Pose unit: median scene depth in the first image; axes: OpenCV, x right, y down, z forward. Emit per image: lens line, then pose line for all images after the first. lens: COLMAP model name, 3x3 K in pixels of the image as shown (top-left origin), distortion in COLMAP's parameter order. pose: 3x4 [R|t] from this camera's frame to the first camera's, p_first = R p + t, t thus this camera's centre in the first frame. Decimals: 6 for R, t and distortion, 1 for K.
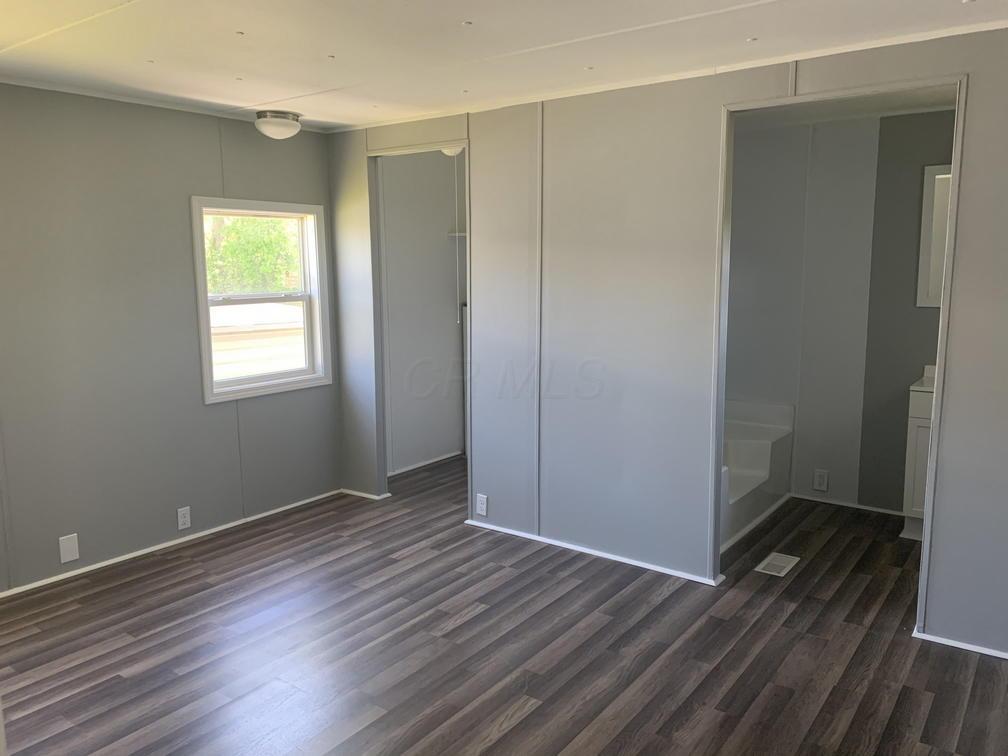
lens RADIAL K [[784.7, 0, 504.0], [0, 784.7, 378.0], [0, 0, 1]] dist [0.050283, -0.087294]
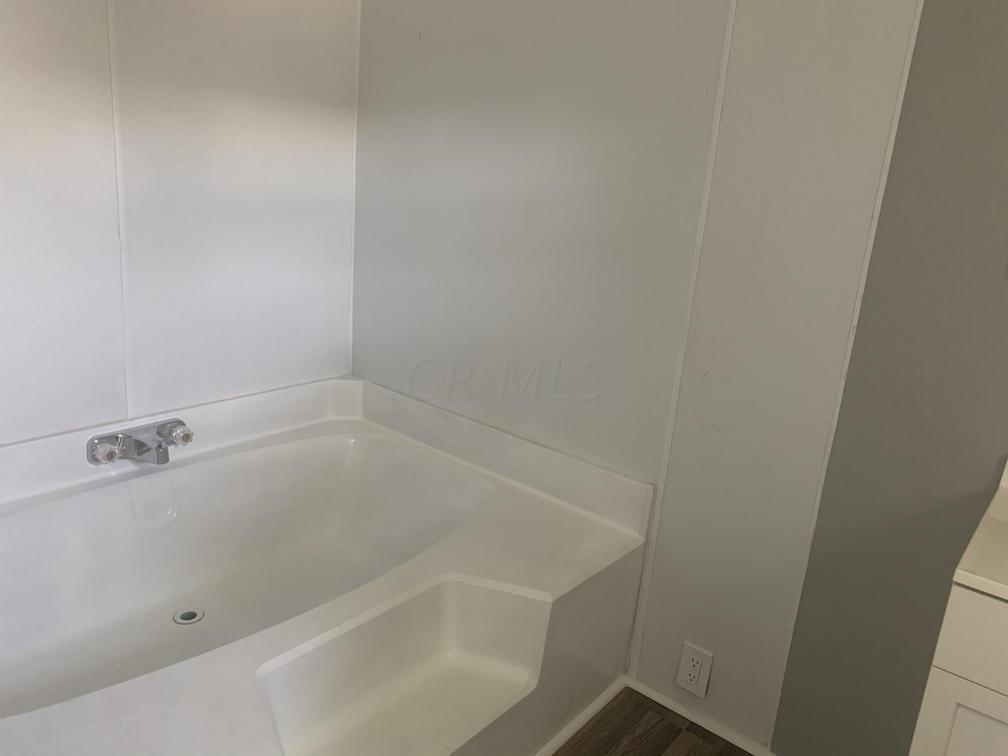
lens RADIAL K [[784.7, 0, 504.0], [0, 784.7, 378.0], [0, 0, 1]] dist [0.050283, -0.087294]
pose [[0.995036, 0.097452, -0.020147, 0.295088], [-0.094170, 0.987560, 0.125927, -0.062740], [0.032168, -0.123405, 0.991835, 0.604712]]
